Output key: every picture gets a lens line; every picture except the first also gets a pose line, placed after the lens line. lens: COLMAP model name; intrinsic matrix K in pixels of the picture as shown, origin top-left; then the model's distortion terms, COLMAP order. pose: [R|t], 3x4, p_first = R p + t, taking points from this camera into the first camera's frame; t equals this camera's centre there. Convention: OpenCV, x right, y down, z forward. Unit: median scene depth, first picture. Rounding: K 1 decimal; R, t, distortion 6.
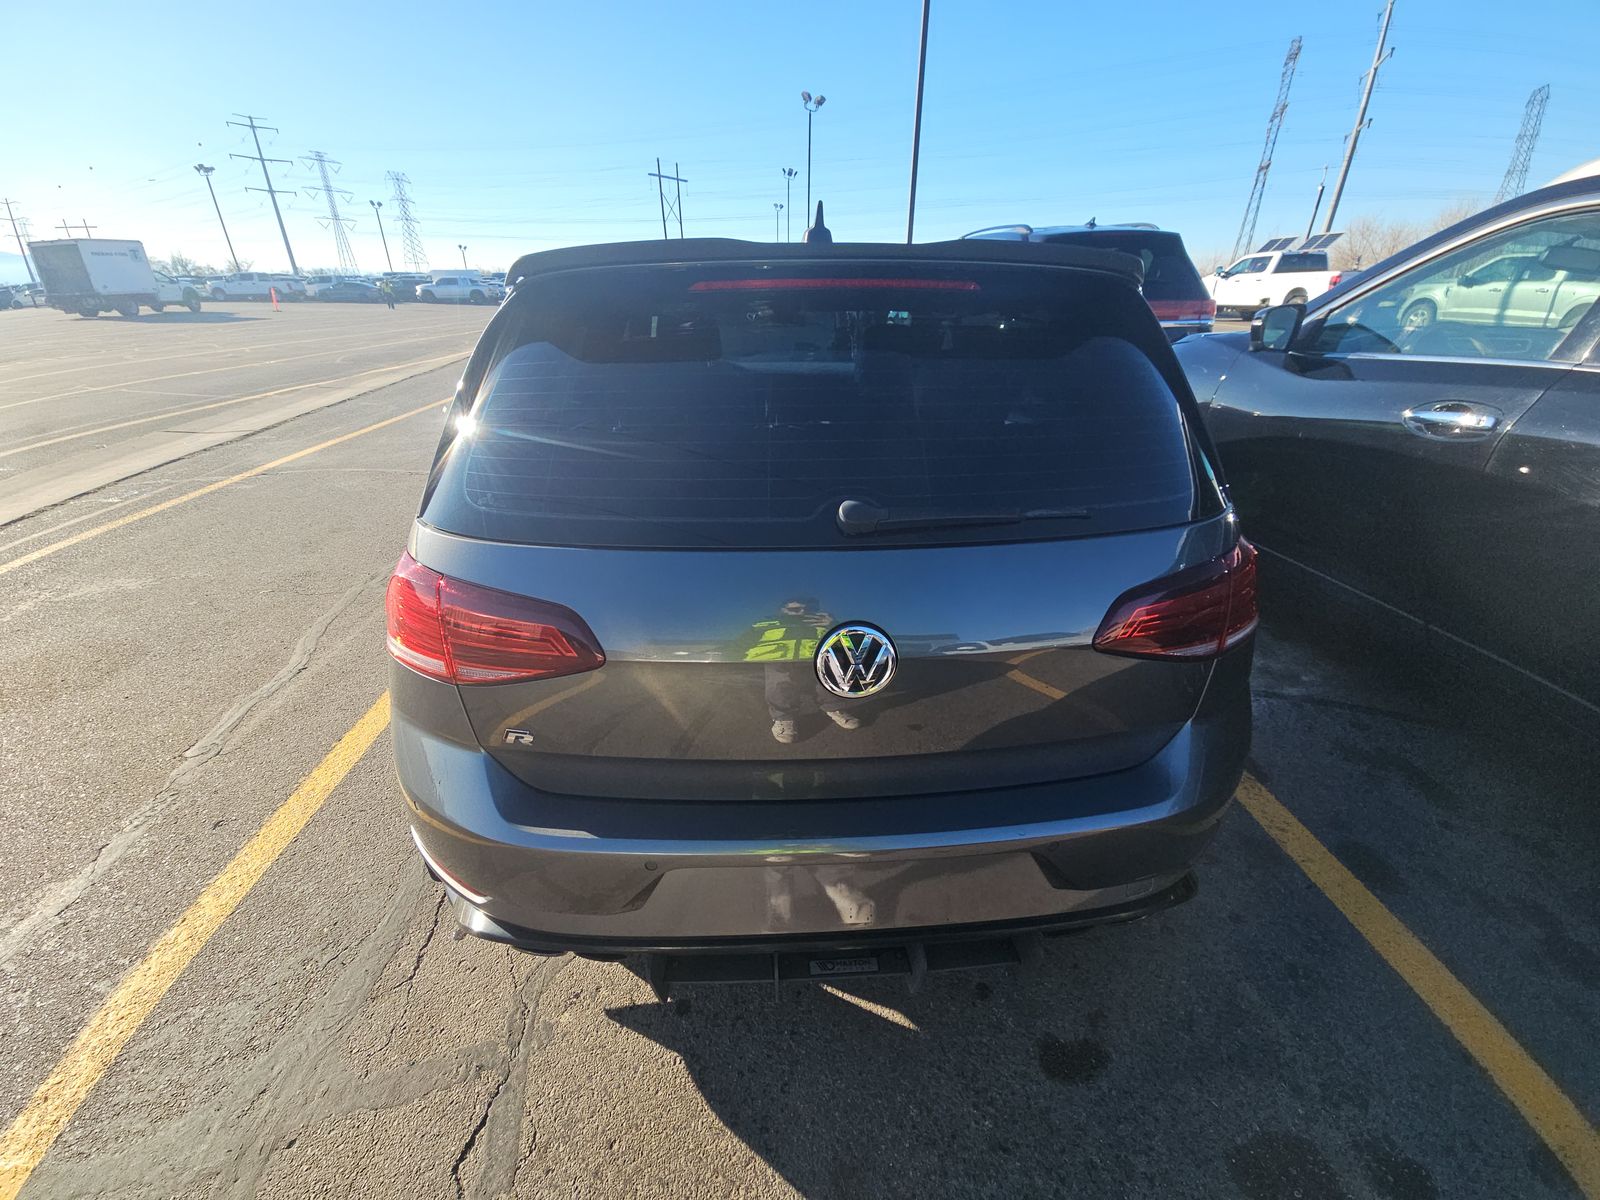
lens RADIAL K [[641.2, 0, 797.7], [0, 641.2, 629.0], [0, 0, 1]] dist [0.018642, -0.016180]
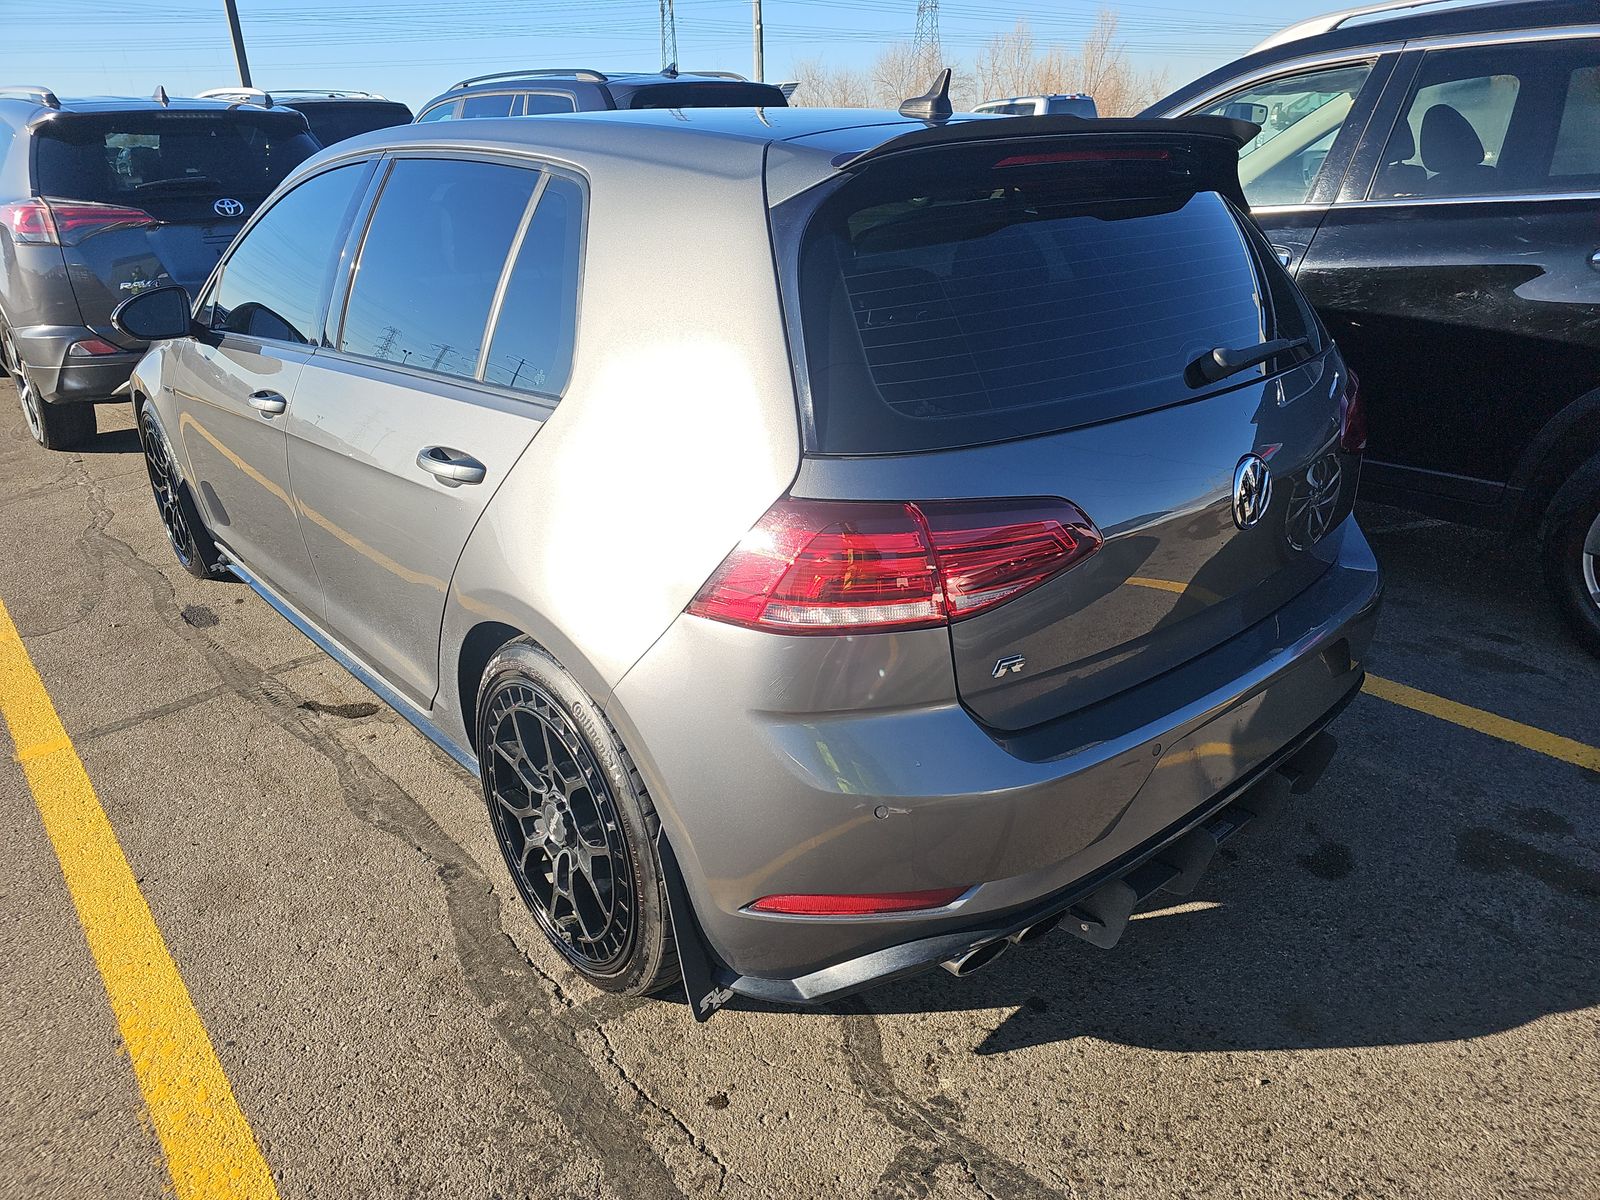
lens RADIAL K [[1052.9, 0, 800.0], [0, 1052.9, 600.0], [0, 0, 1]] dist [0.000437, -0.000090]
pose [[0.793723, -0.243006, 0.557631, -1.124902], [0.288569, 0.957437, 0.006489, -0.001328], [-0.535473, 0.155764, 0.830064, -0.033615]]
